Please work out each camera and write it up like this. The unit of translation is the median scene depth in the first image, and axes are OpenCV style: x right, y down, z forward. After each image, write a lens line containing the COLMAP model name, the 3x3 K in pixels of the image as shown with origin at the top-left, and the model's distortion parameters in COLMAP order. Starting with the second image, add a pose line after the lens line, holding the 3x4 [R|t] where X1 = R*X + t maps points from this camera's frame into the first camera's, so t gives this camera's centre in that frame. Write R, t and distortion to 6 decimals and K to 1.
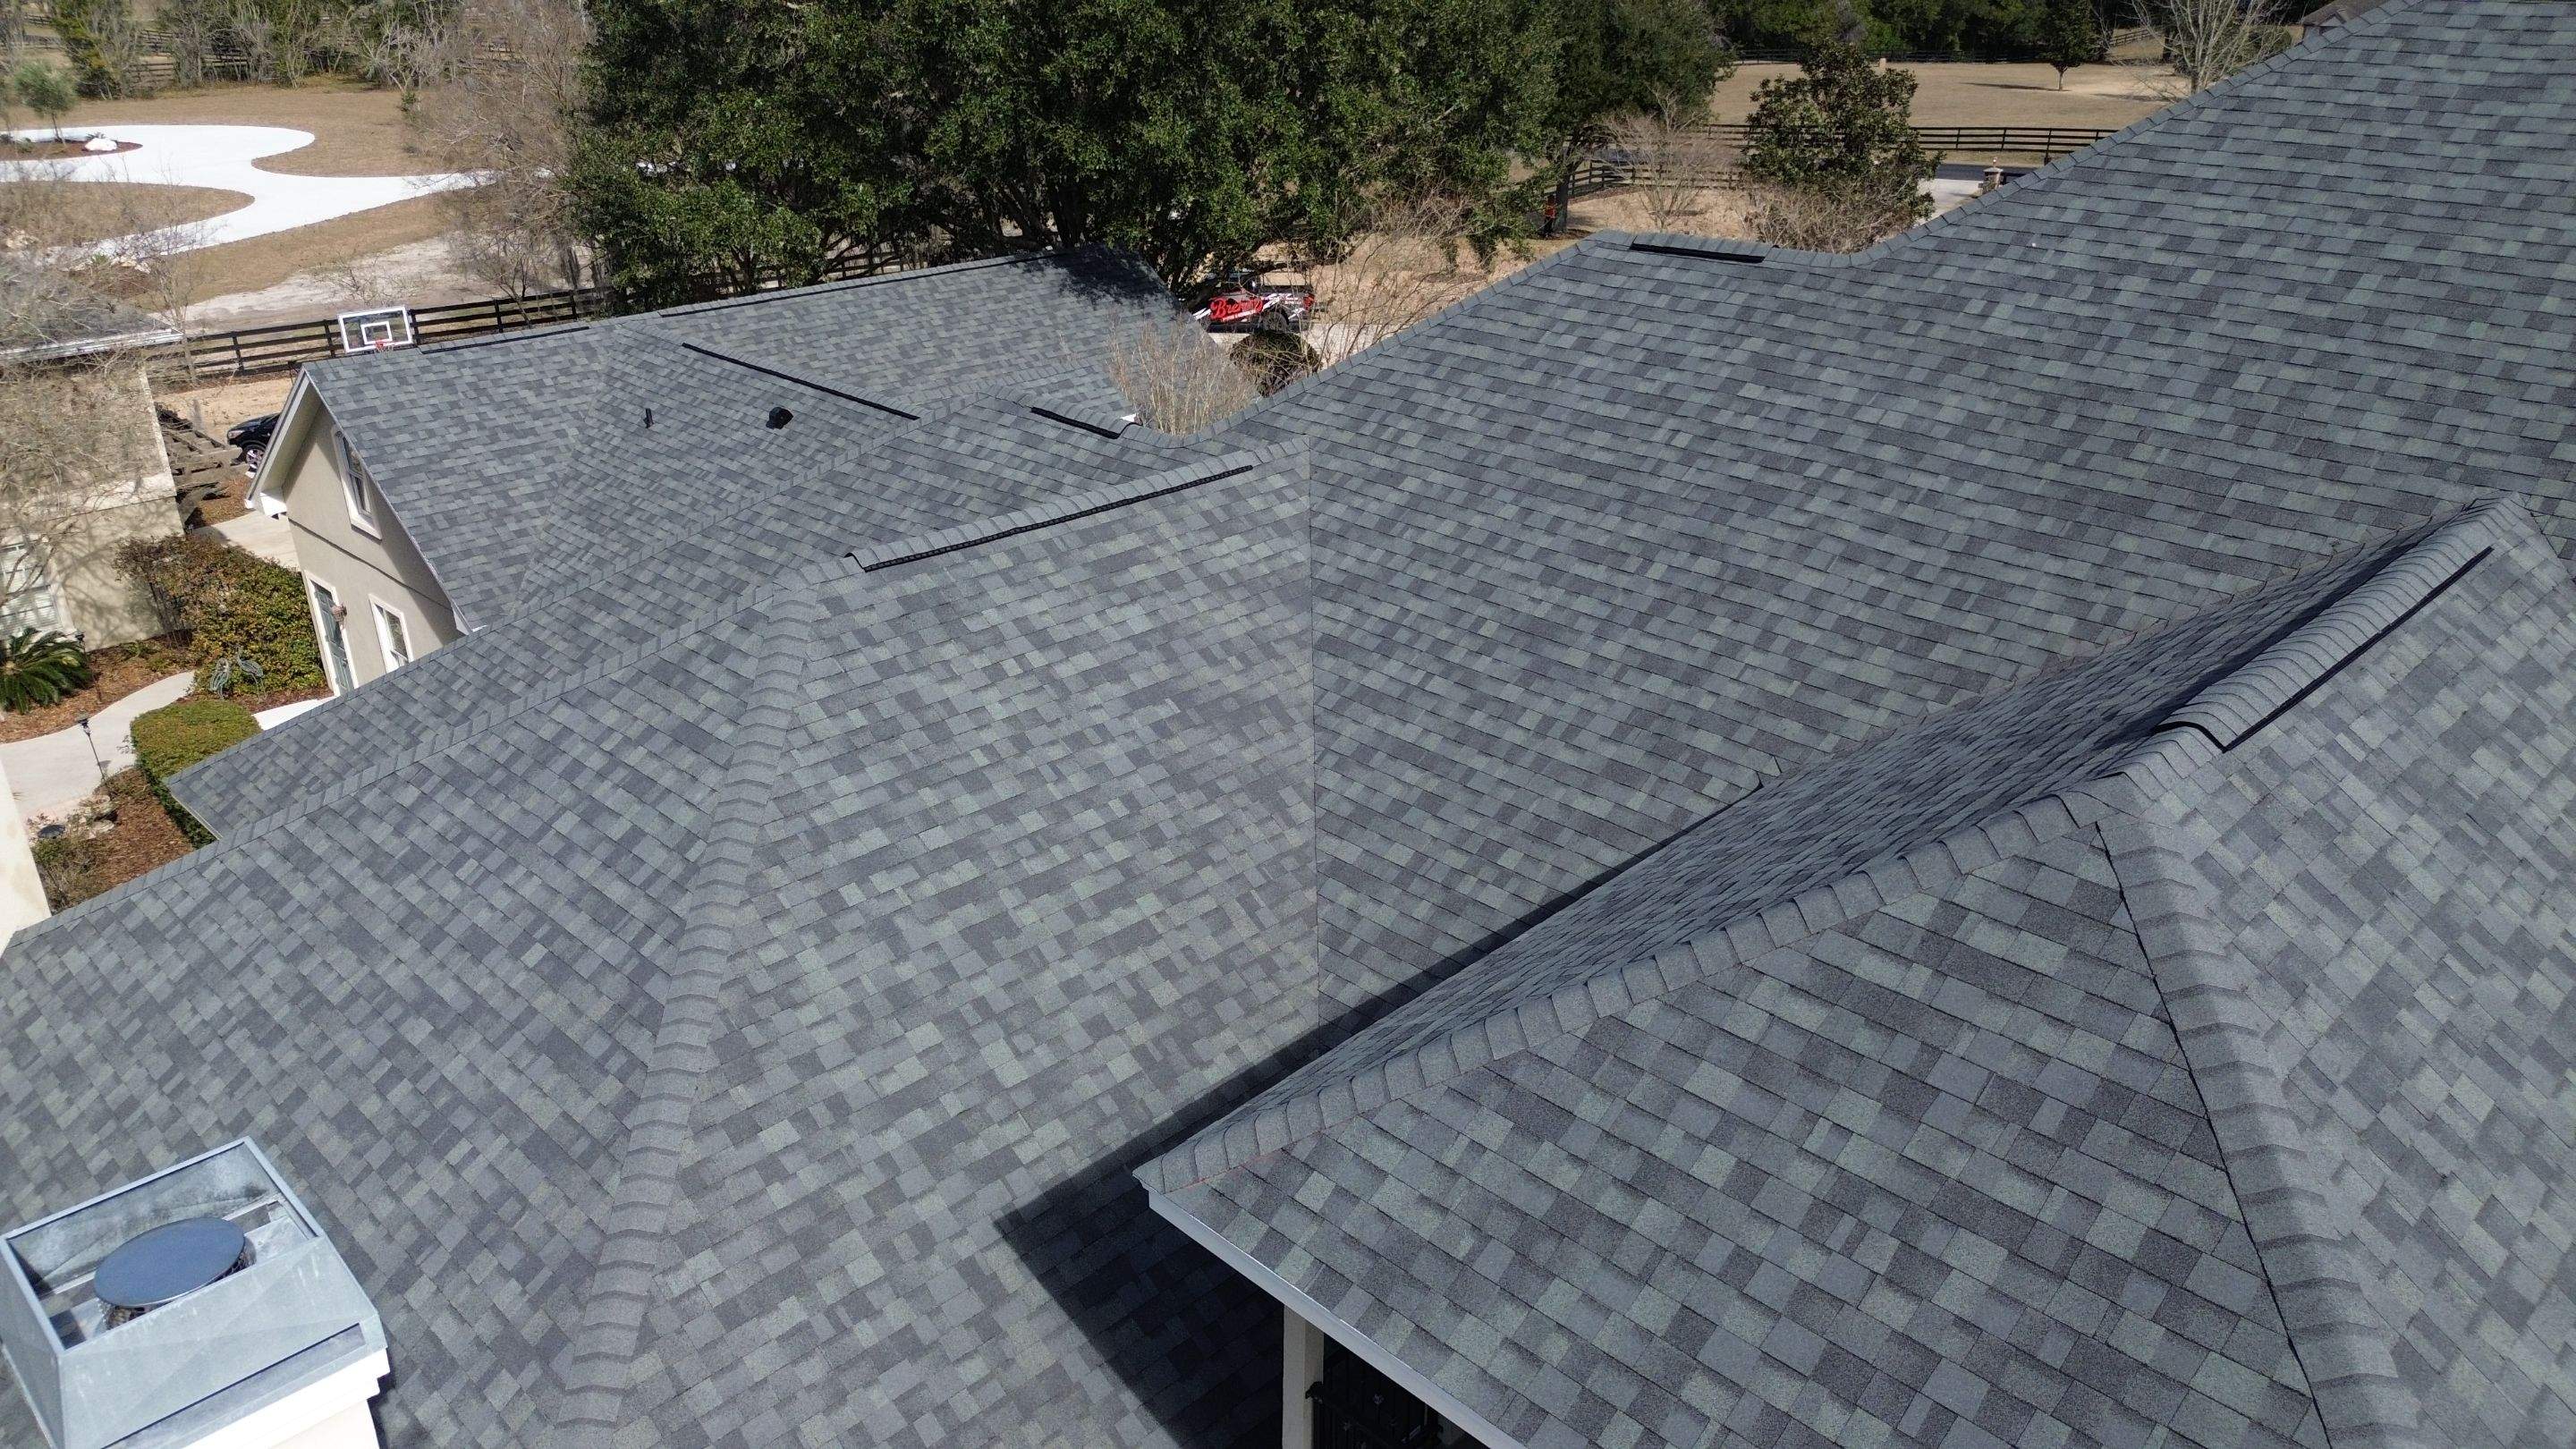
lens RADIAL K [[1834.3, 0, 1297.7], [0, 1834.3, 717.8], [0, 0, 1]] dist [0.045703, -0.027728]
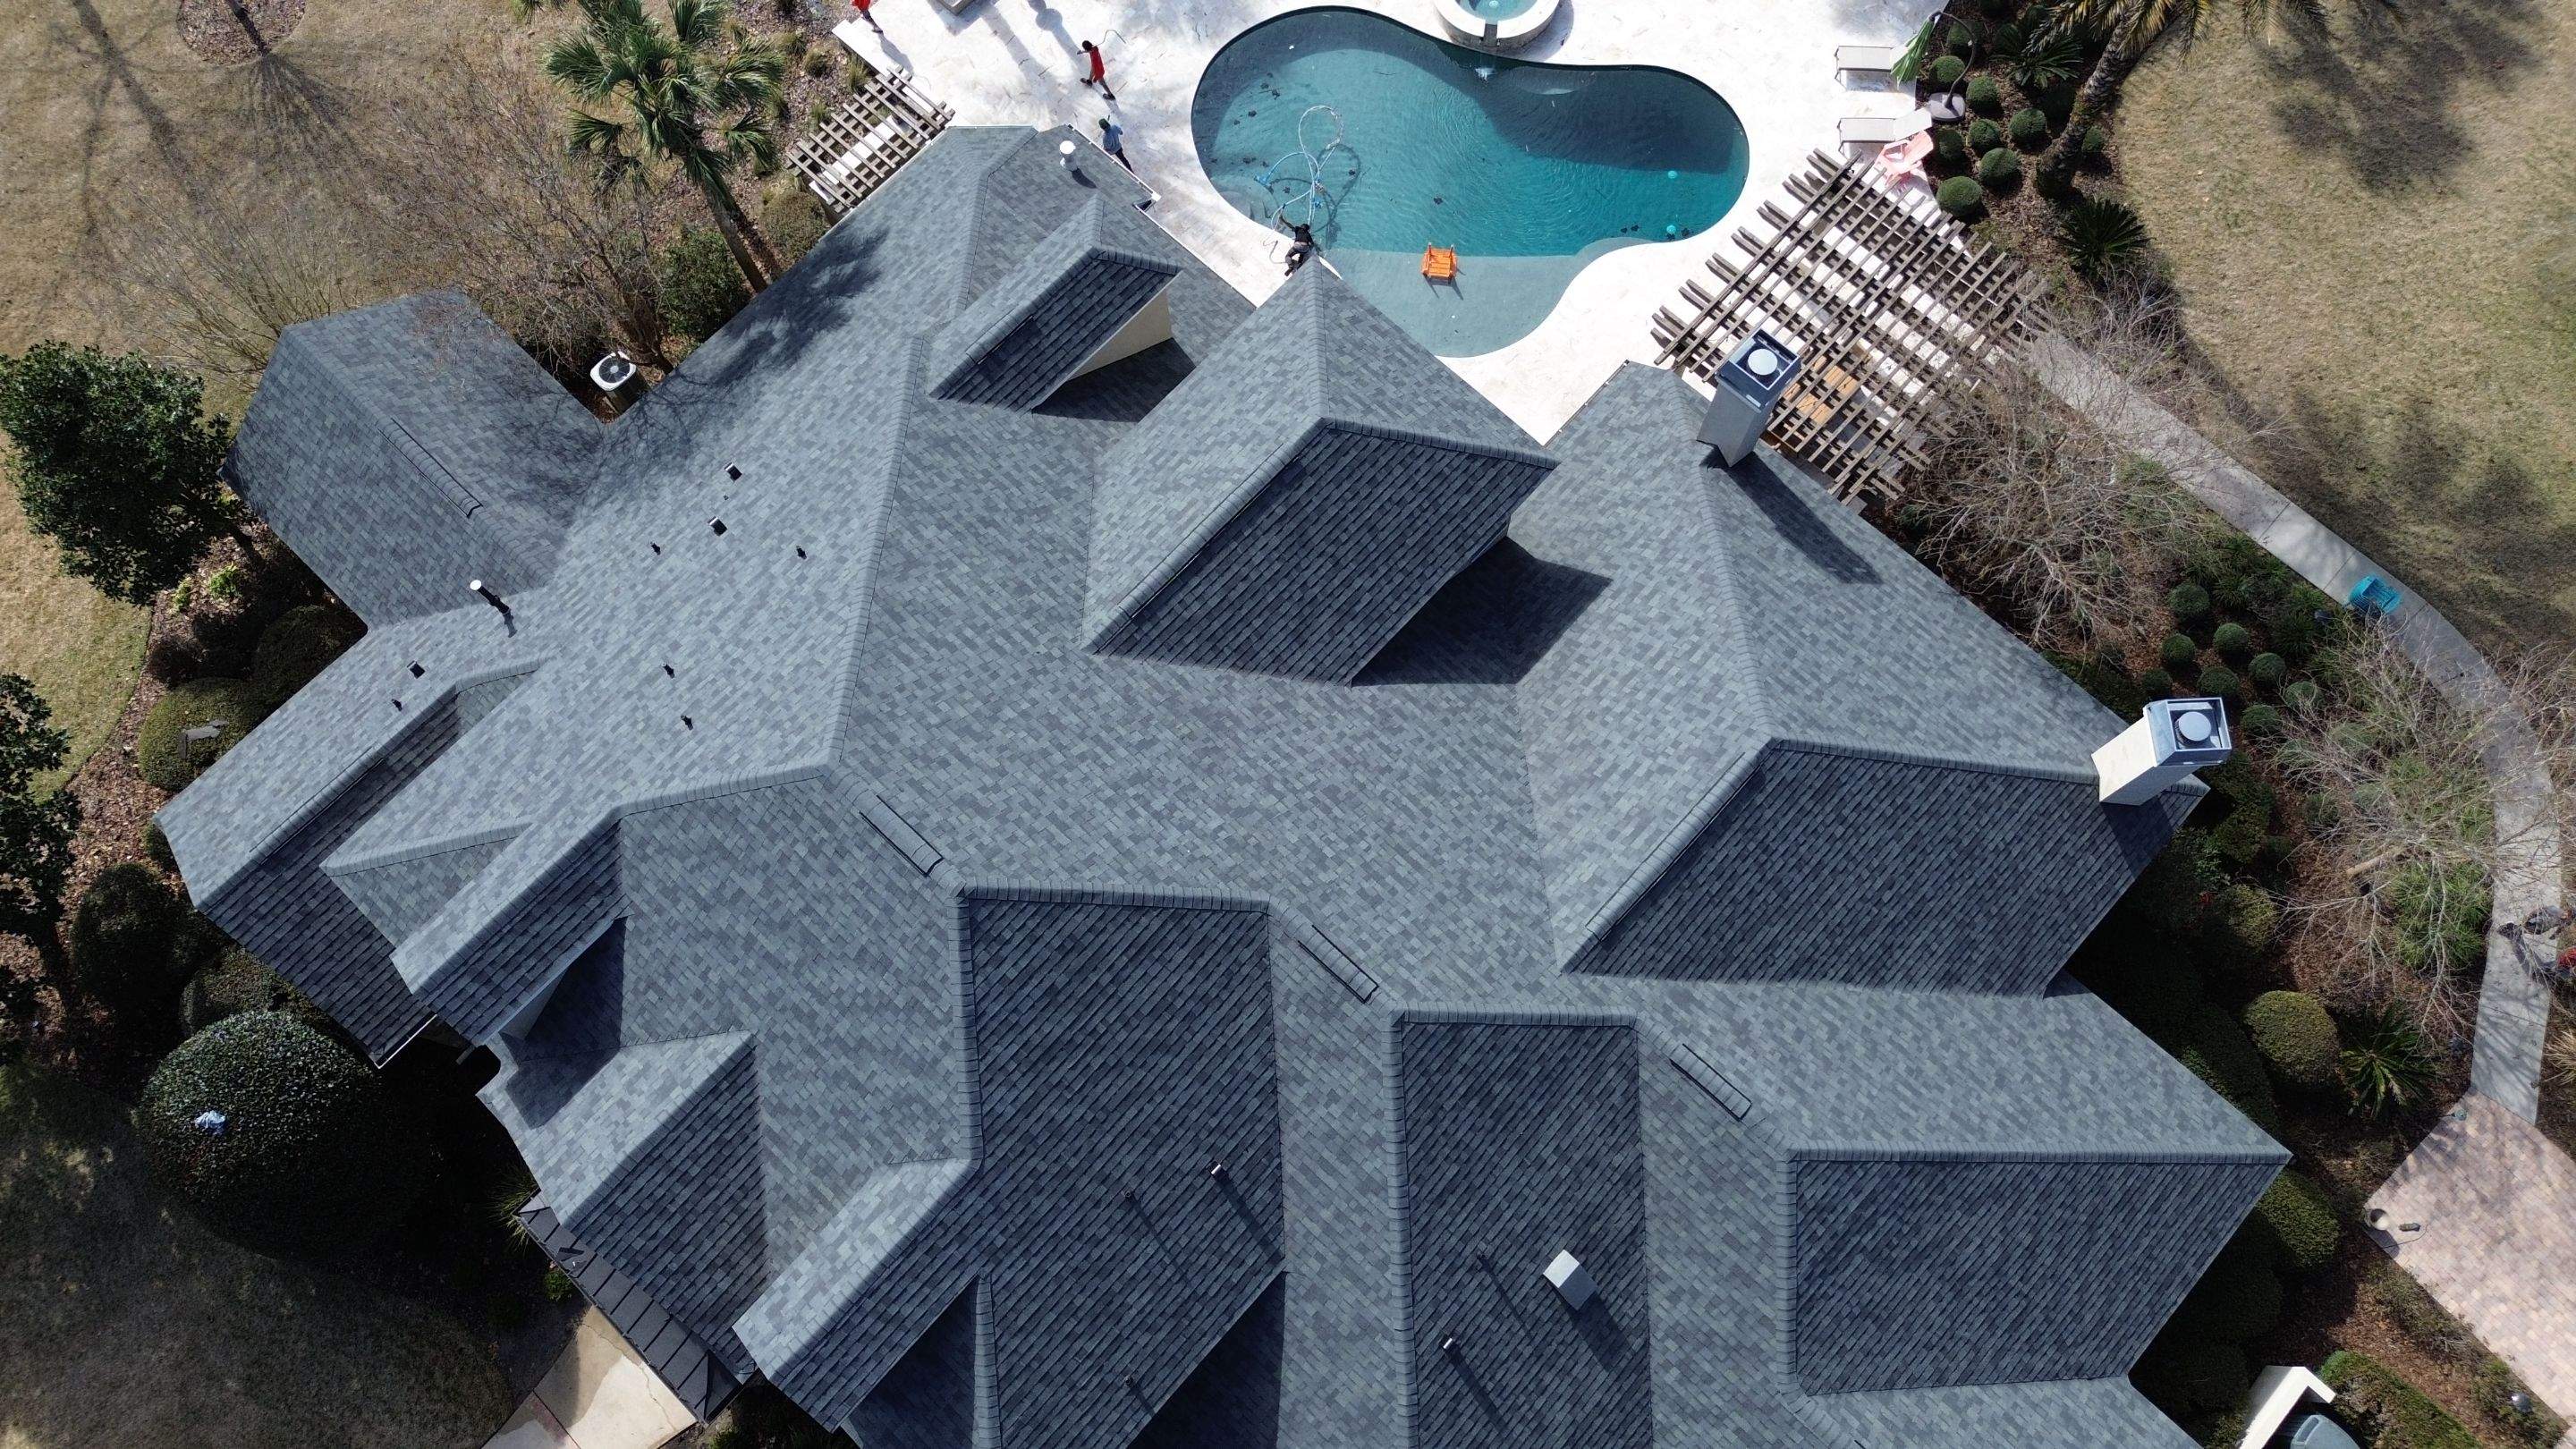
lens RADIAL K [[1834.3, 0, 1302.8], [0, 1834.3, 709.9], [0, 0, 1]] dist [0.045703, -0.027728]
pose [[-0.999260, 0.038380, -0.002394, 0.391993], [-0.005905, -0.091645, 0.995774, -3.008541], [0.037998, 0.995052, 0.091804, 0.960662]]
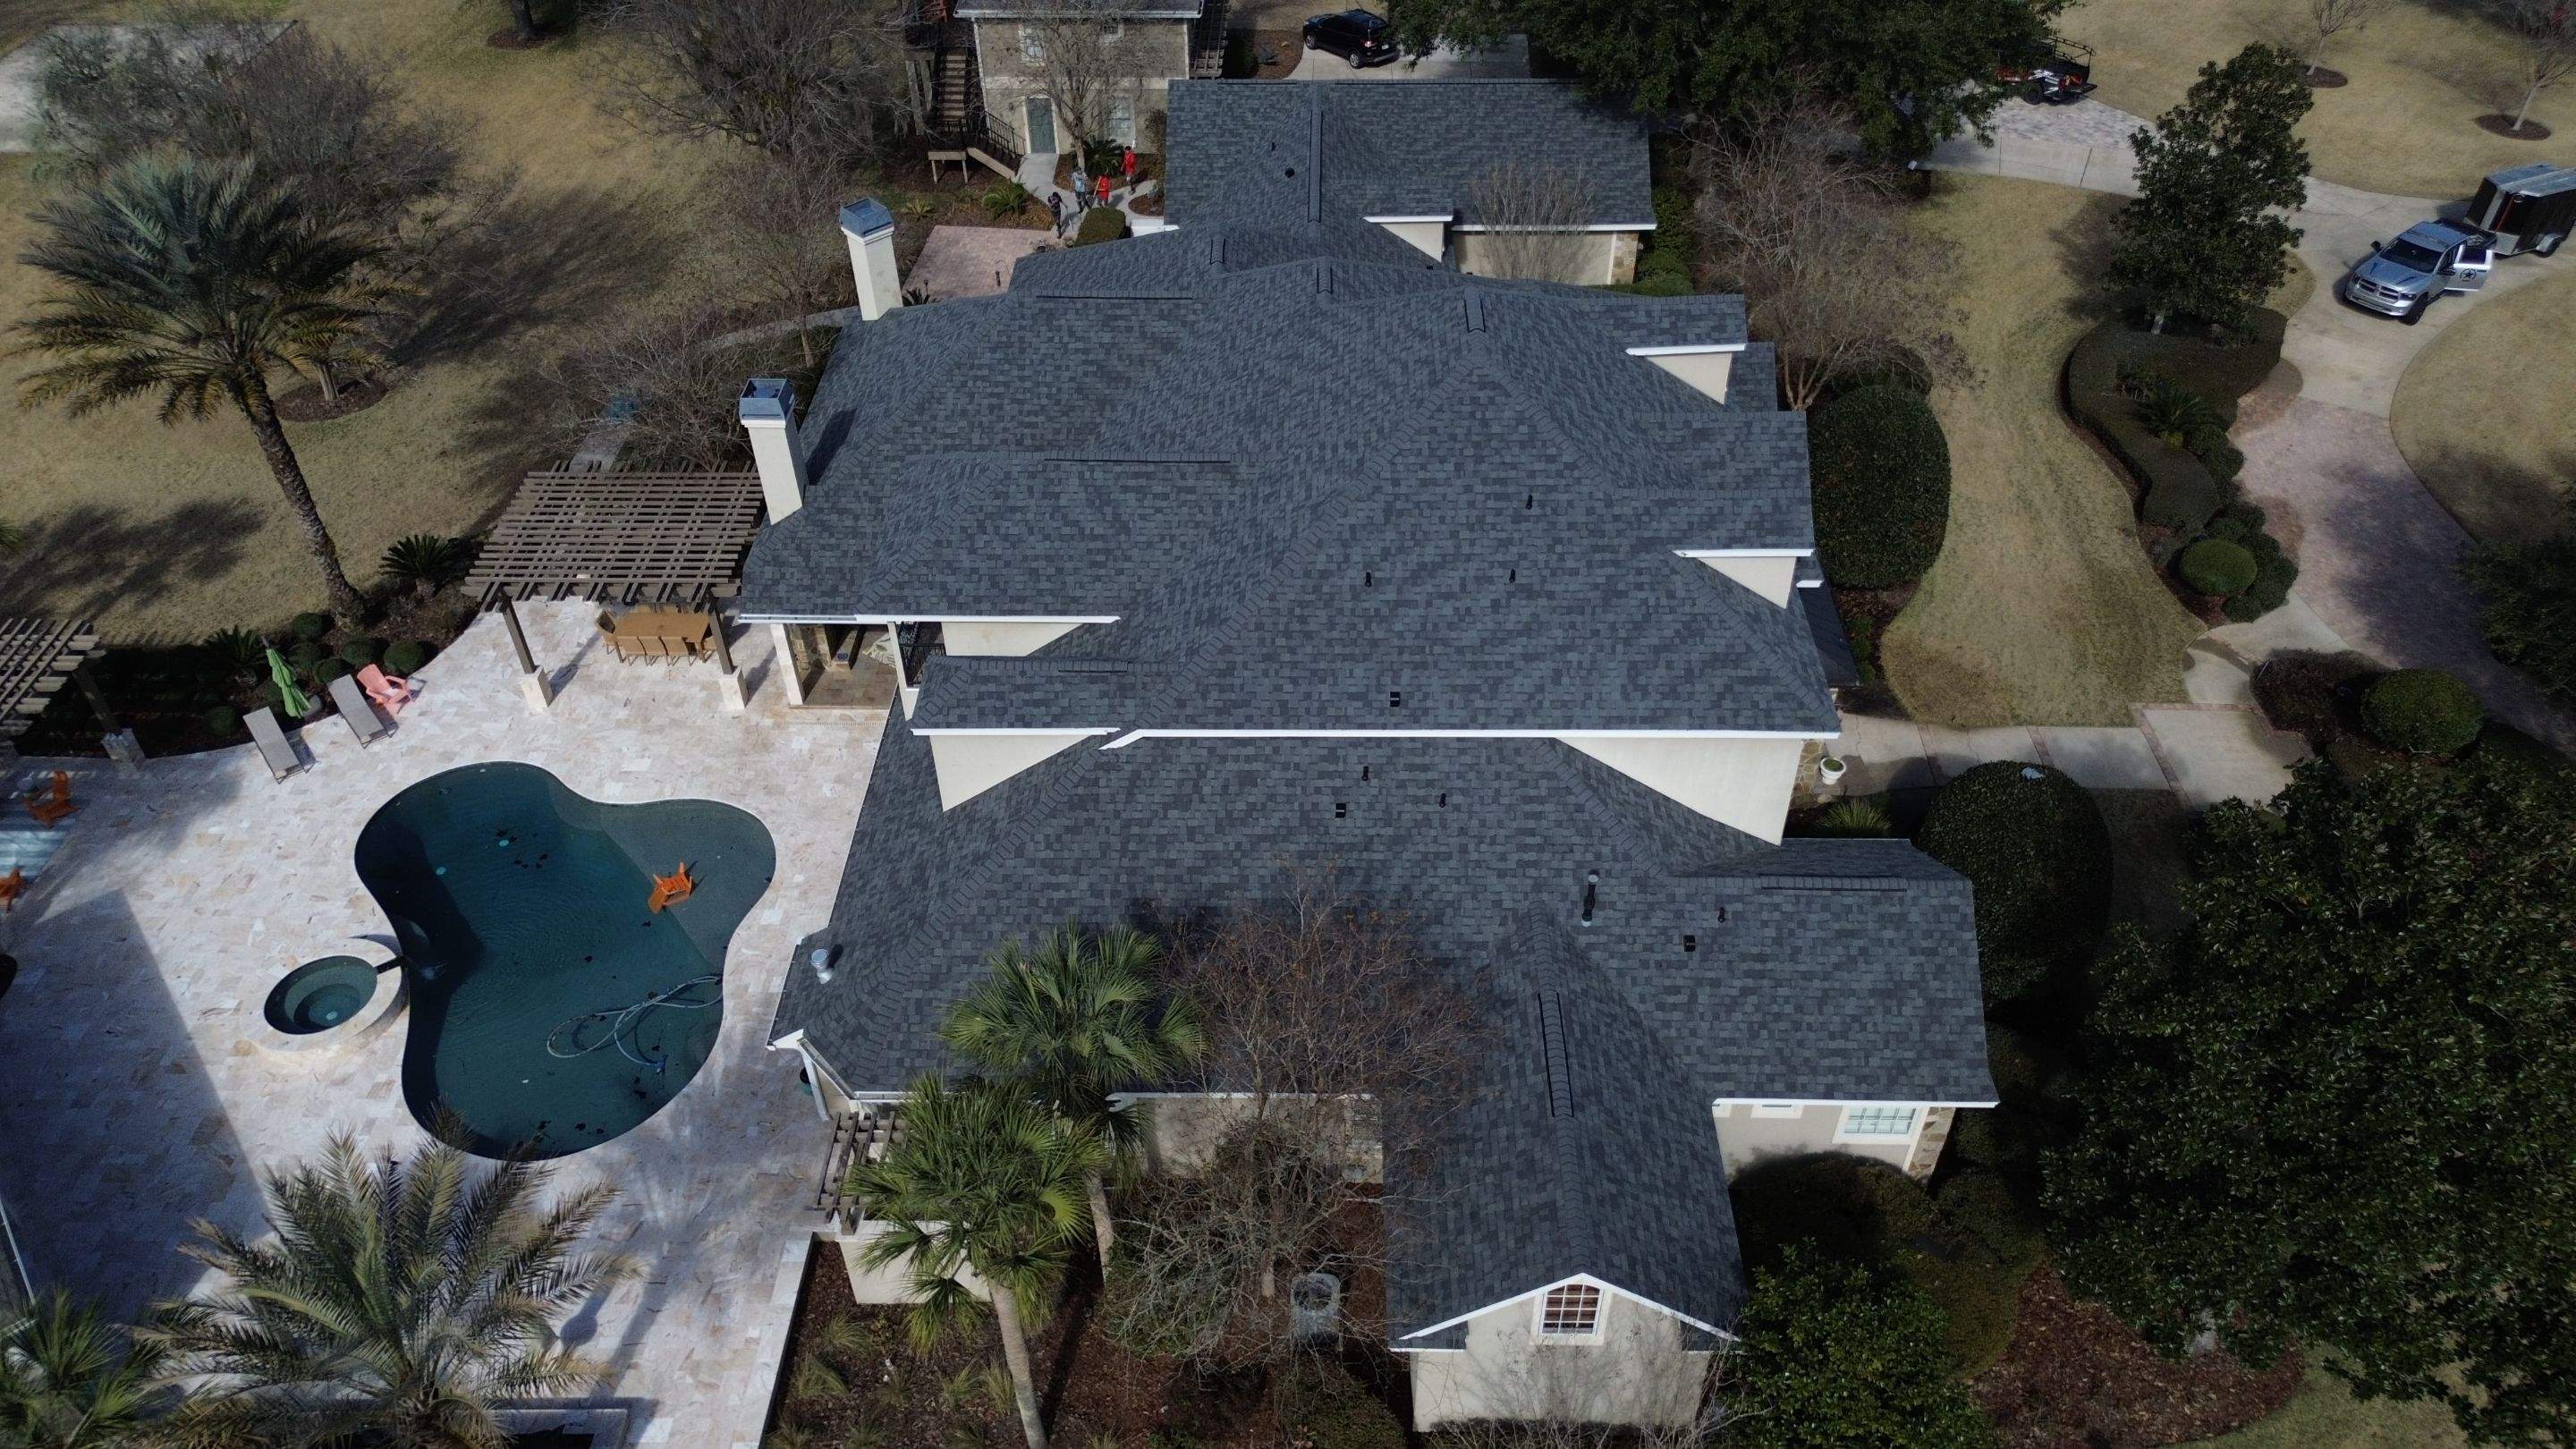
lens RADIAL K [[1834.3, 0, 1300.5], [0, 1834.3, 728.6], [0, 0, 1]] dist [0.045703, -0.027728]
pose [[0.695306, 0.473619, -0.540588, 3.096676], [-0.282609, 0.871739, 0.400254, -1.191848], [0.660819, -0.125524, 0.739974, -1.739086]]
